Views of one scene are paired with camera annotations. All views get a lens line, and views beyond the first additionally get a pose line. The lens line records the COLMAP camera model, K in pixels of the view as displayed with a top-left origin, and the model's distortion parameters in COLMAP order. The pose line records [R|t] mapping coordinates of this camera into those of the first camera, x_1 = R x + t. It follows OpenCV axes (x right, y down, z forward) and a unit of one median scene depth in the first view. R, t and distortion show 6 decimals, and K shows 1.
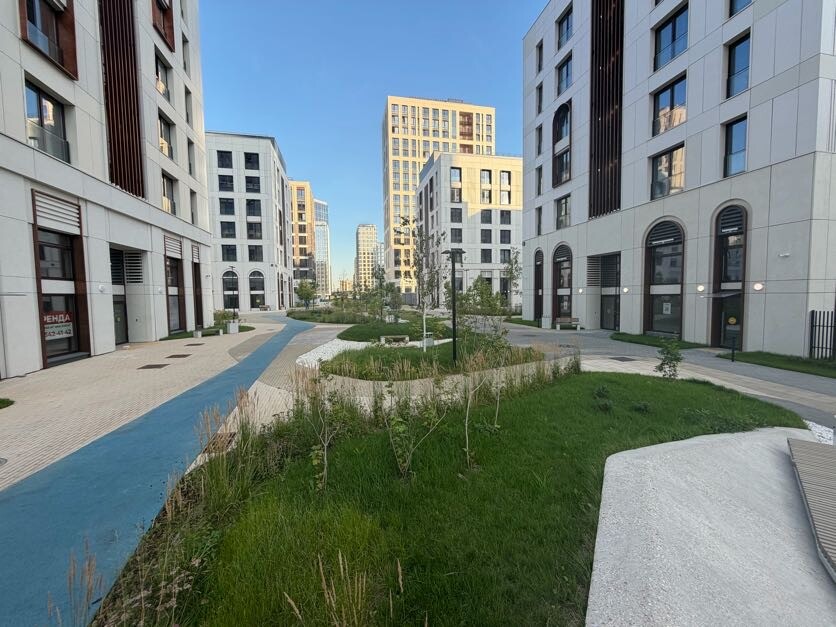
lens RADIAL K [[337.1, 0, 418.0], [0, 337.1, 313.5], [0, 0, 1]] dist [0.000561, -0.000044]
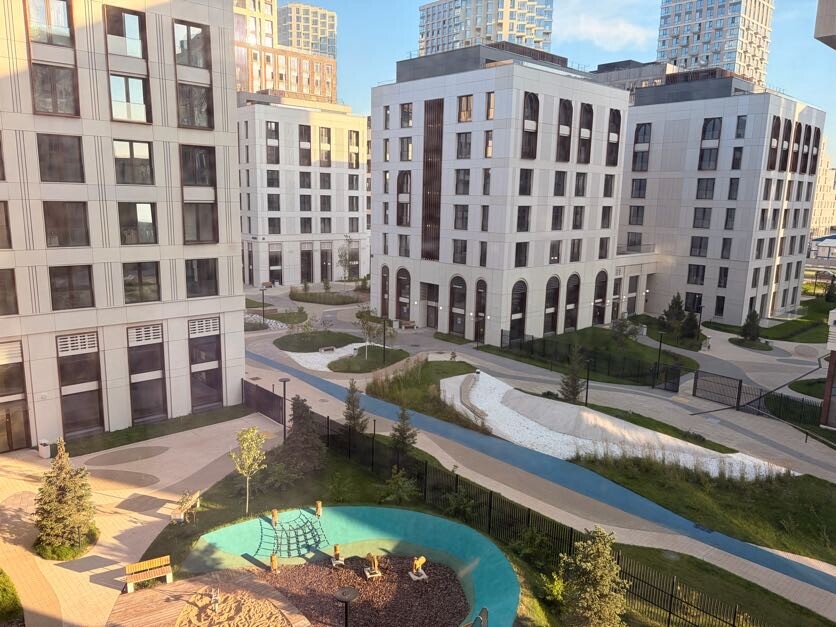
lens RADIAL K [[633.3, 0, 418.0], [0, 633.3, 313.5], [0, 0, 1]] dist [0.000216, -0.000037]
pose [[0.863399, -0.063277, 0.500538, -0.953828], [-0.006302, 0.990674, 0.136110, -0.407870], [-0.504482, -0.120671, 0.854948, -1.475333]]
